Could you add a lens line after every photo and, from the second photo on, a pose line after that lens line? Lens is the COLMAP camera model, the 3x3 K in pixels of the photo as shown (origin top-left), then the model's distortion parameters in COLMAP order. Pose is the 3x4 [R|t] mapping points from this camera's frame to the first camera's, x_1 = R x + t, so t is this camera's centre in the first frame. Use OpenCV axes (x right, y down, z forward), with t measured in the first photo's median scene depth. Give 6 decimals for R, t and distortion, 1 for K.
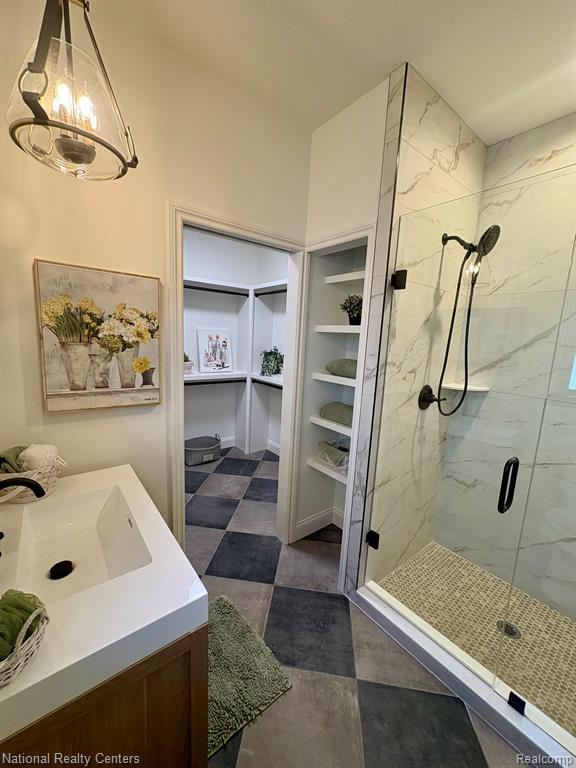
lens RADIAL K [[304.5, 0, 285.4], [0, 304.5, 381.7], [0, 0, 1]] dist [0.004514, -0.000380]
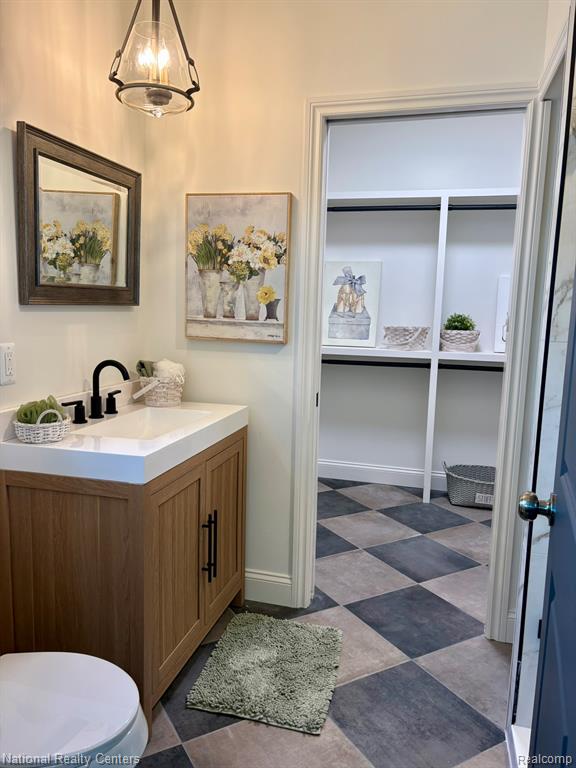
lens RADIAL K [[577.3, 0, 290.8], [0, 577.3, 390.3], [0, 0, 1]] dist [0.037264, -0.046036]
pose [[0.605268, 0.082662, -0.791718, 0.938116], [-0.123229, 0.992334, 0.009399, 0.198491], [0.786426, 0.091873, 0.610814, 0.061436]]
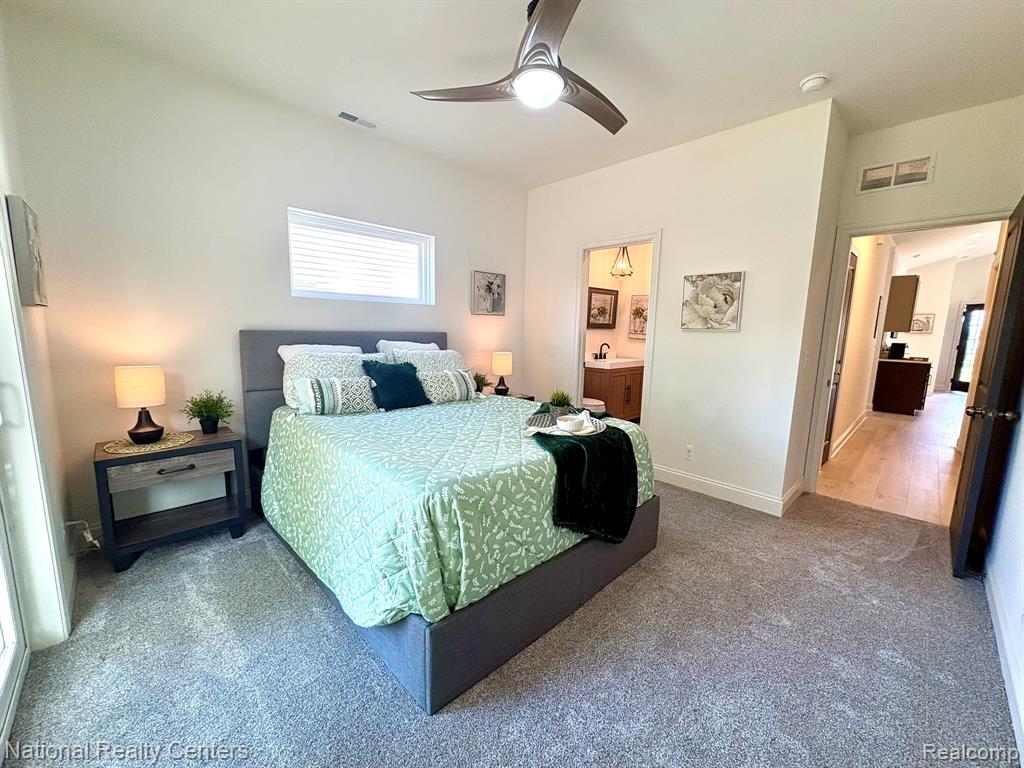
lens RADIAL K [[406.0, 0, 513.8], [0, 406.0, 393.1], [0, 0, 1]] dist [0.004514, -0.000380]
pose [[0.101647, 0.119422, -0.987627, 3.354896], [-0.171351, 0.980033, 0.100868, 0.424185], [0.979952, 0.158978, 0.120081, -0.674480]]
